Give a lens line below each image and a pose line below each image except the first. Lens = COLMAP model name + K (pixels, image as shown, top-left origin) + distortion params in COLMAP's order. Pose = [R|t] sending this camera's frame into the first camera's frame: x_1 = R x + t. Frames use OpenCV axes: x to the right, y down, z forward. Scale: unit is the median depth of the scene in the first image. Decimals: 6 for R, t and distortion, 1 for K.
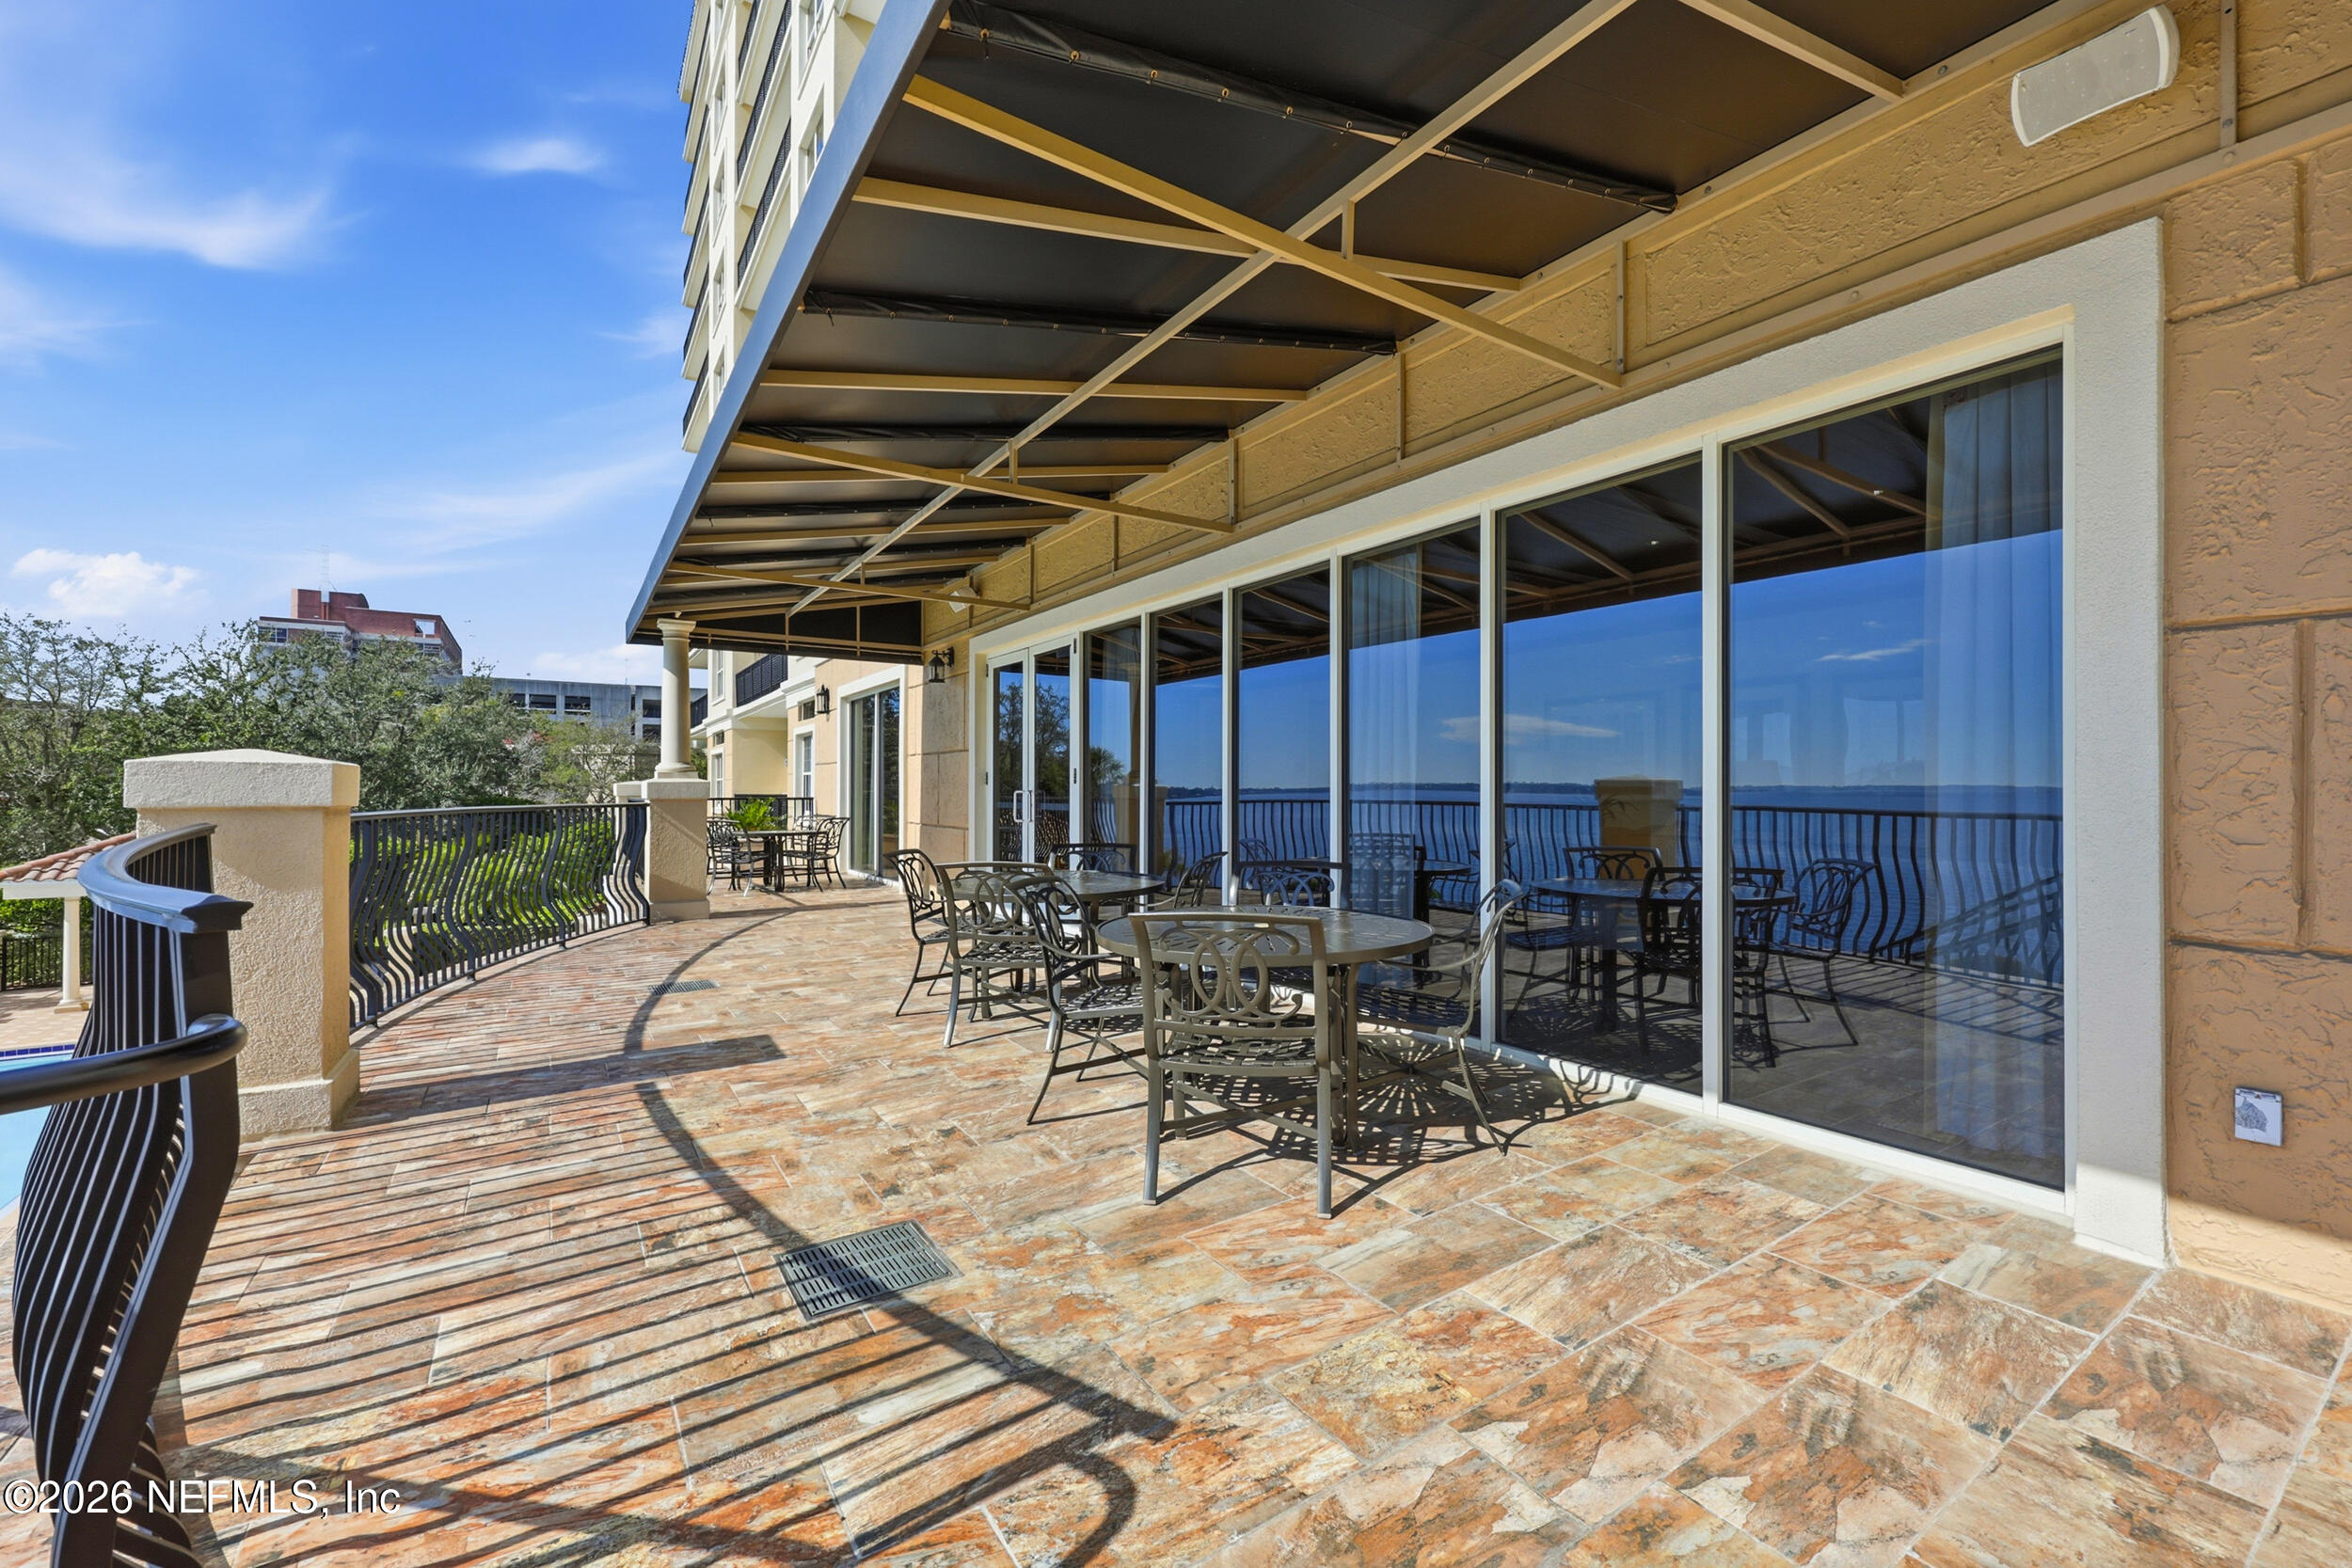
lens RADIAL K [[962.2, 0, 1176.0], [0, 962.2, 784.0], [0, 0, 1]] dist [0.002120, 0.000670]
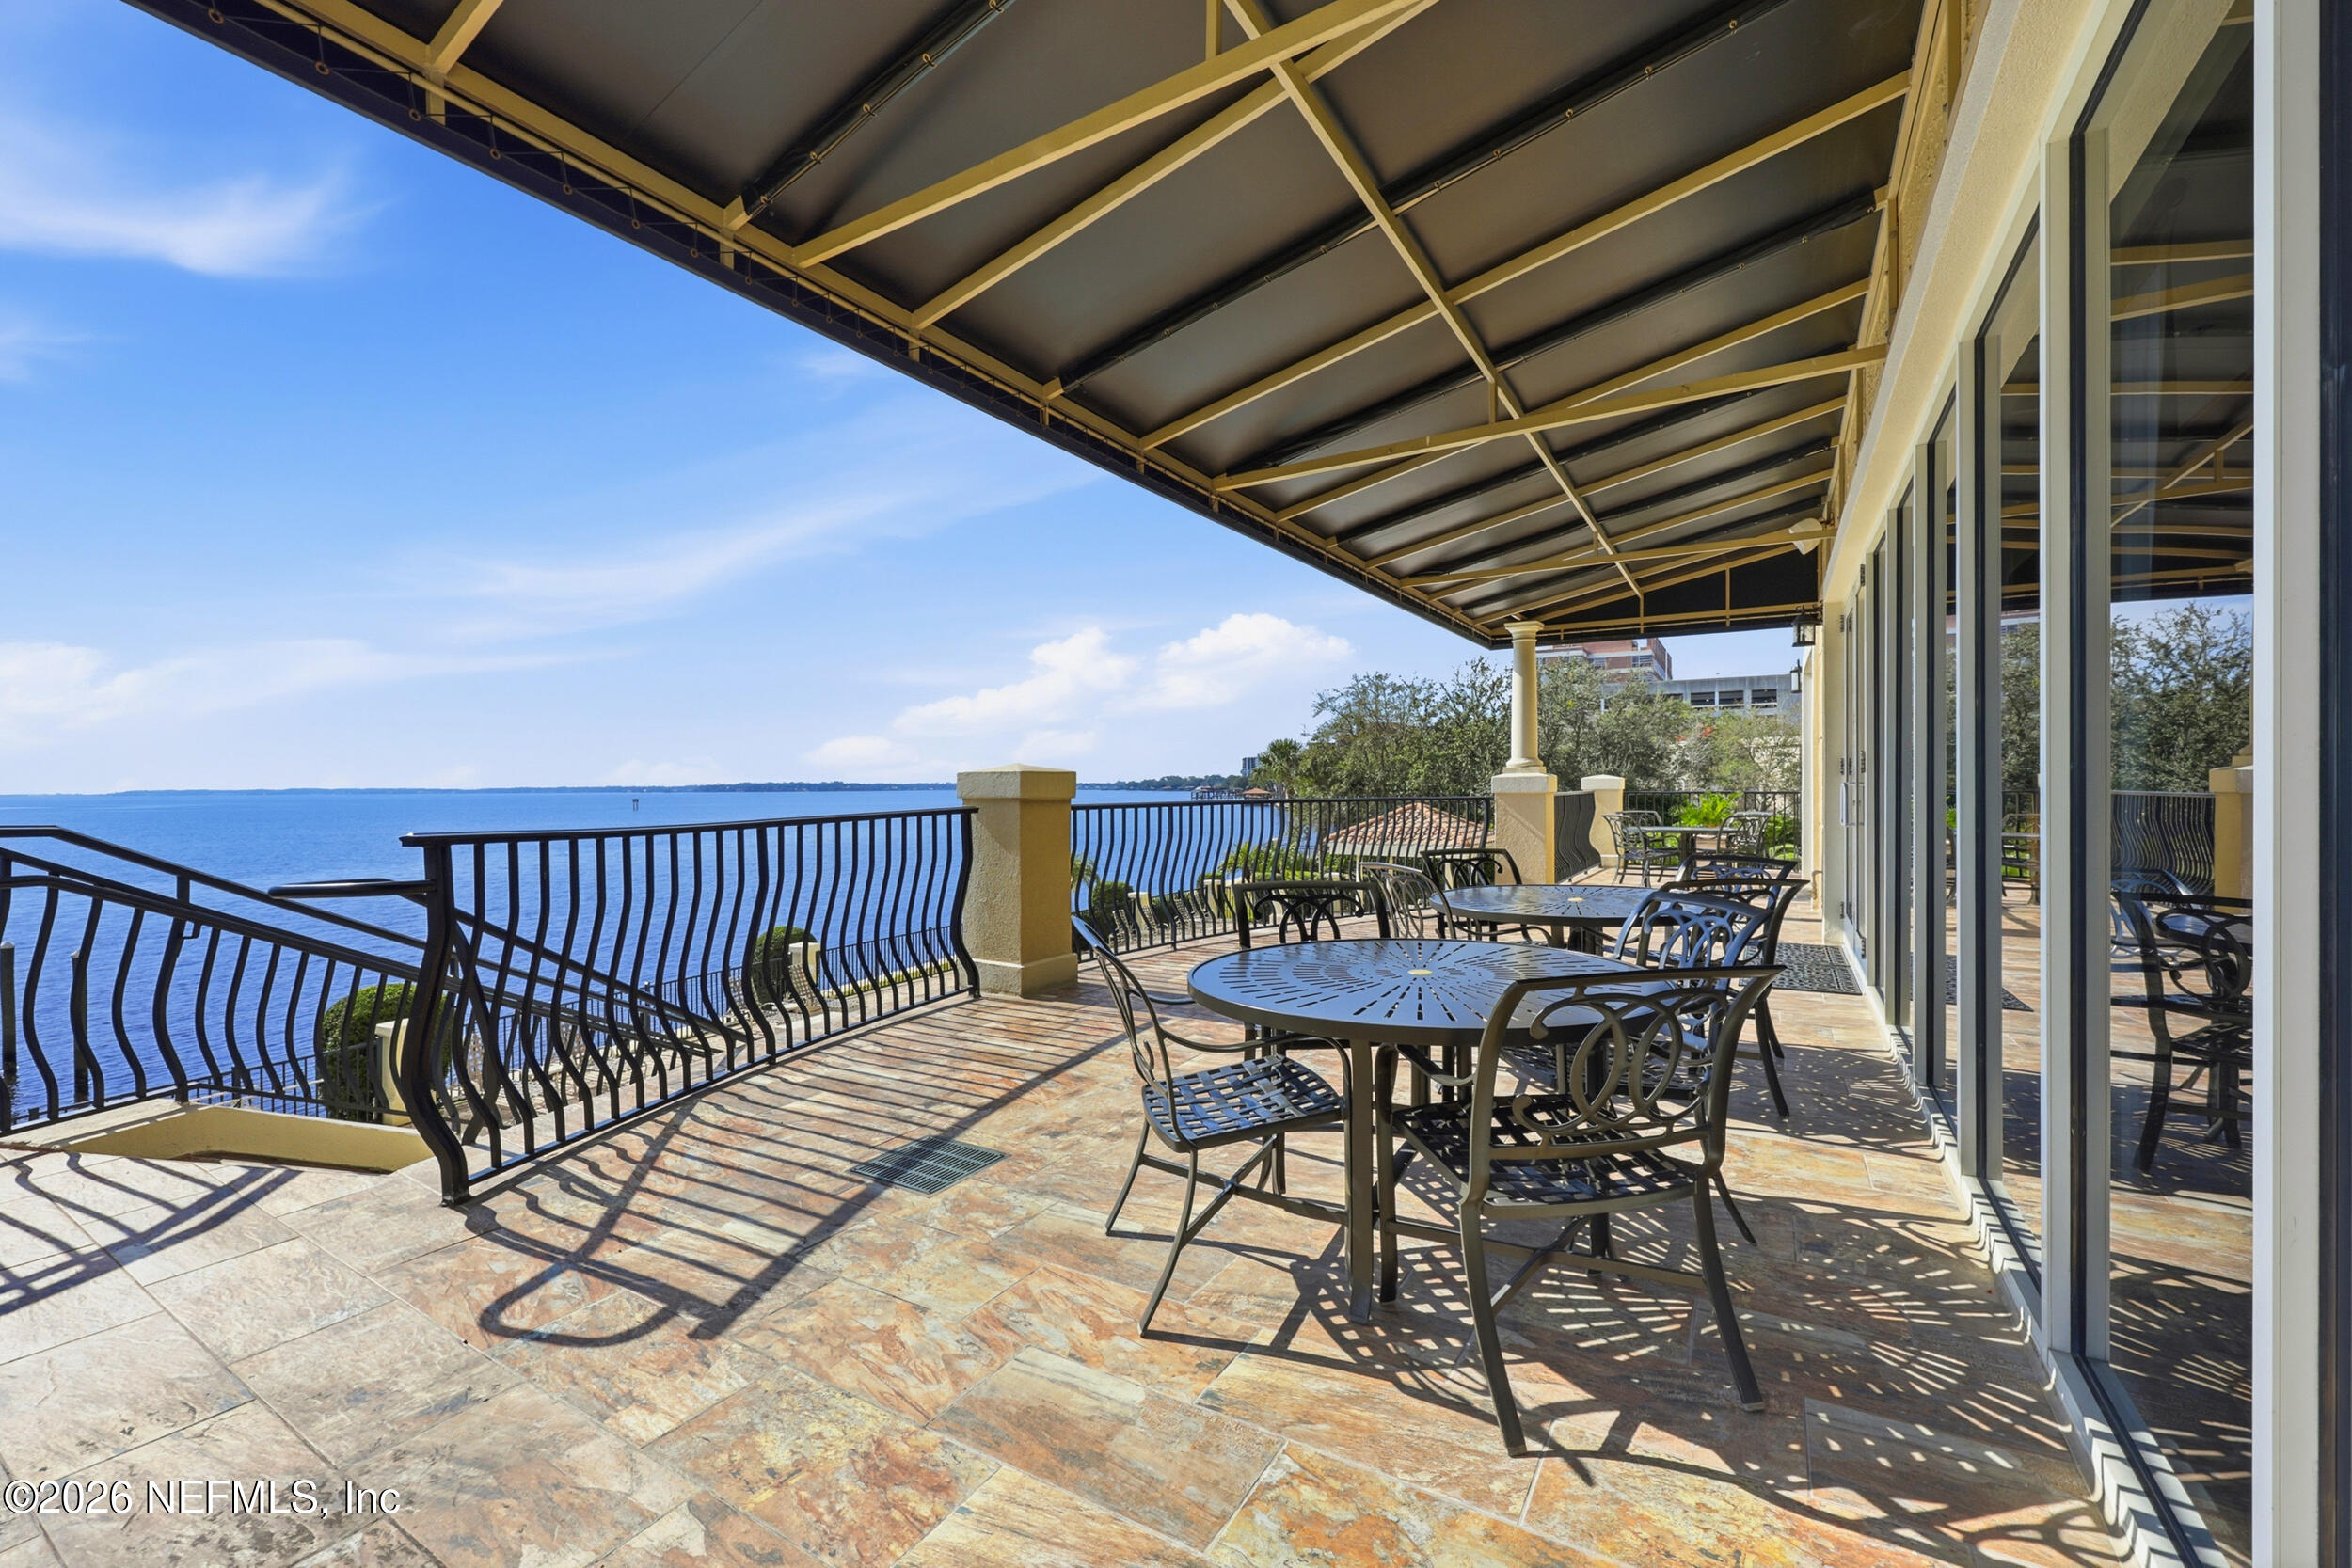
lens RADIAL K [[962.2, 0, 1176.0], [0, 962.2, 784.0], [0, 0, 1]] dist [0.002120, 0.000670]
pose [[0.419417, -0.005087, -0.907779, 0.837995], [0.012037, 0.999928, -0.000042, 0.003663], [0.907714, -0.010910, 0.419448, 0.667246]]
